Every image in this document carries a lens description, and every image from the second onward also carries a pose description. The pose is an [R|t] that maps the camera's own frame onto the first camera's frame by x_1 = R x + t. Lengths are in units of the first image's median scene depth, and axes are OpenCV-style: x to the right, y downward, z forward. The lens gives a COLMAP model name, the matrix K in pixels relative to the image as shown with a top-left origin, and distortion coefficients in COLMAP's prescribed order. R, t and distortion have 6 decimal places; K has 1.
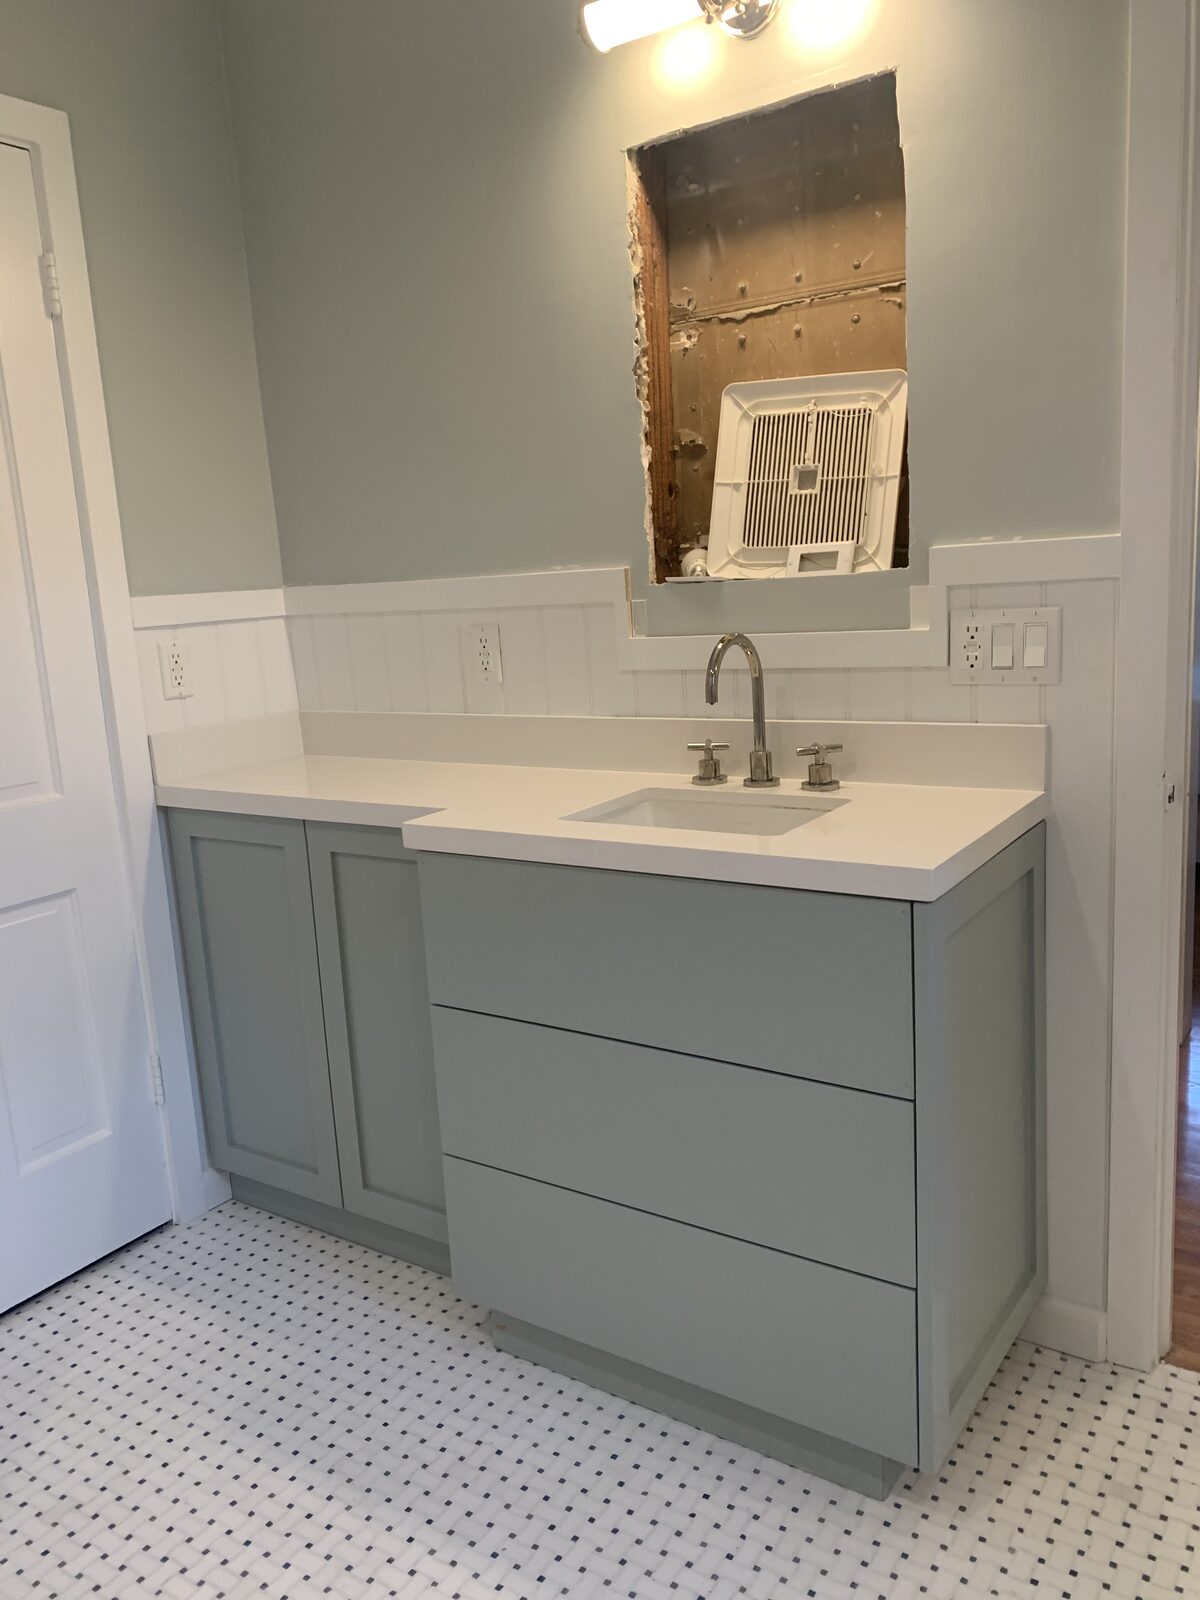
lens RADIAL K [[1227.5, 0, 600.0], [0, 1227.5, 800.0], [0, 0, 1]] dist [0.038878, -0.039582]
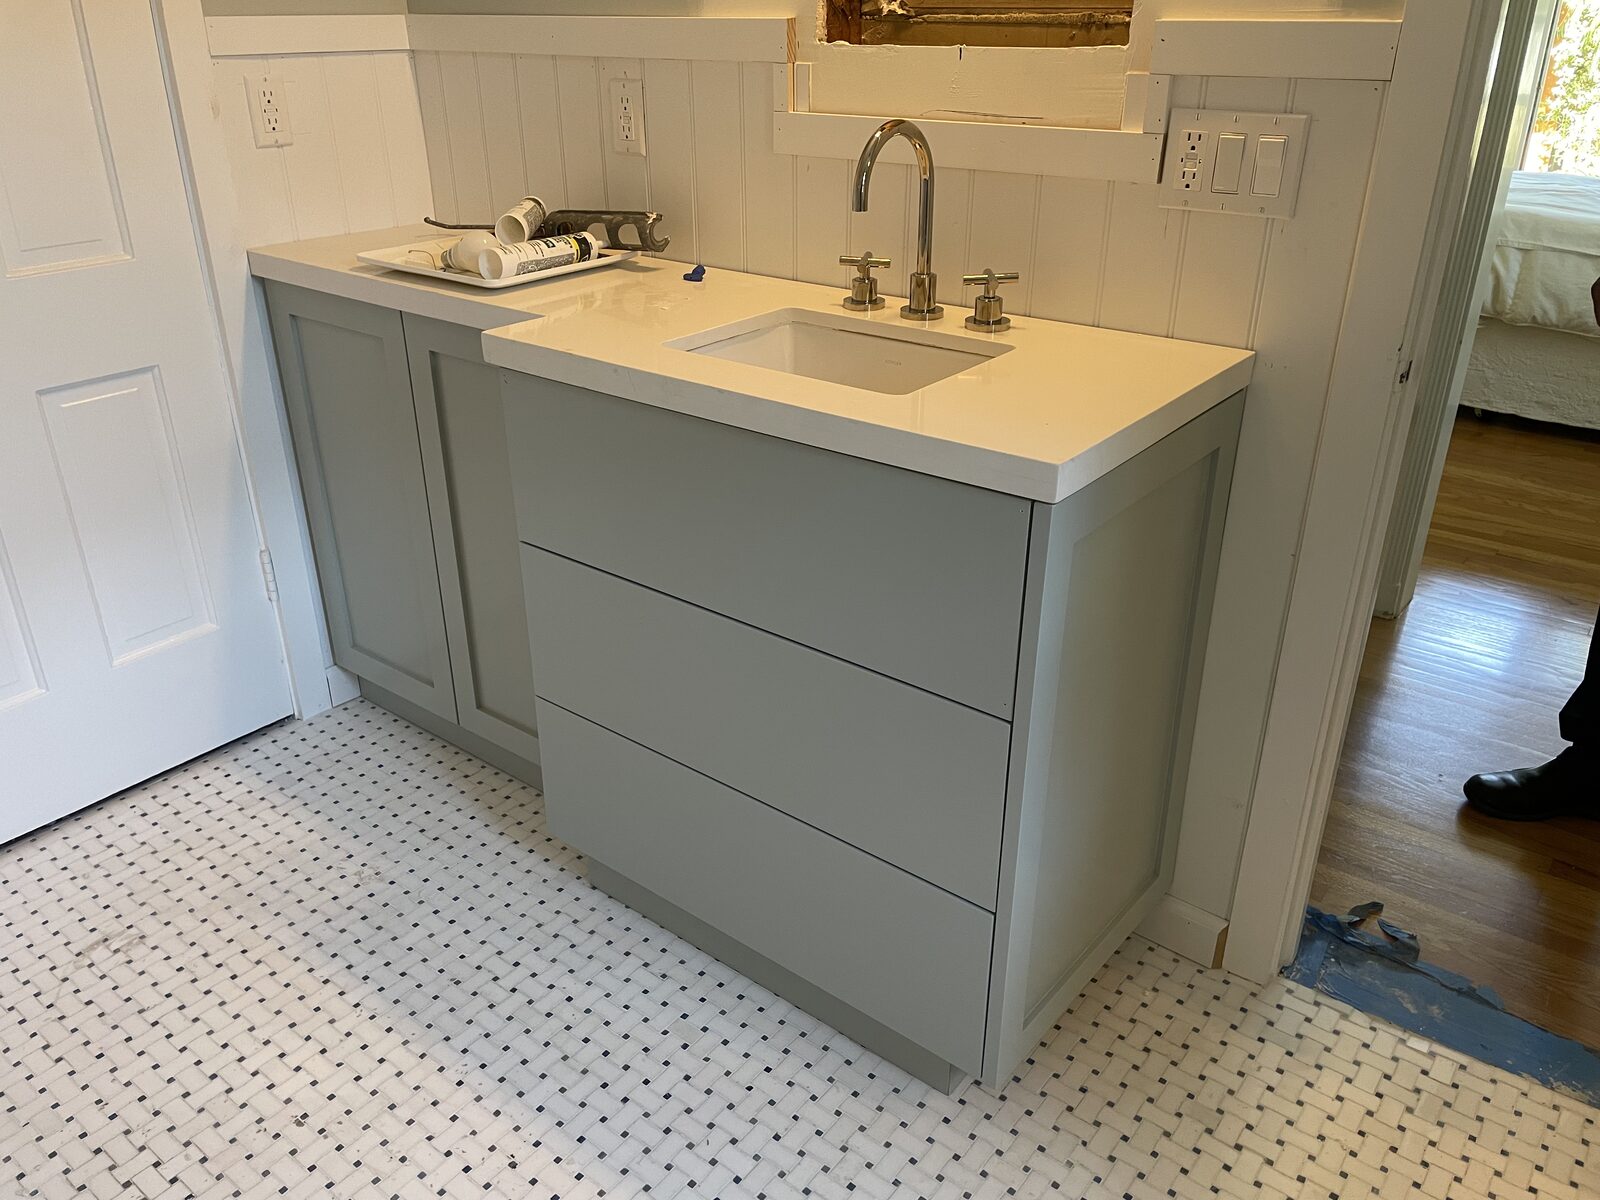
lens RADIAL K [[1222.0, 0, 795.4], [0, 1222.0, 591.6], [0, 0, 1]] dist [0.092106, -0.134953]
pose [[0.995486, 0.085848, -0.040481, 0.098496], [-0.072606, 0.963478, 0.257758, -0.041415], [0.061131, -0.253656, 0.965361, 0.141410]]
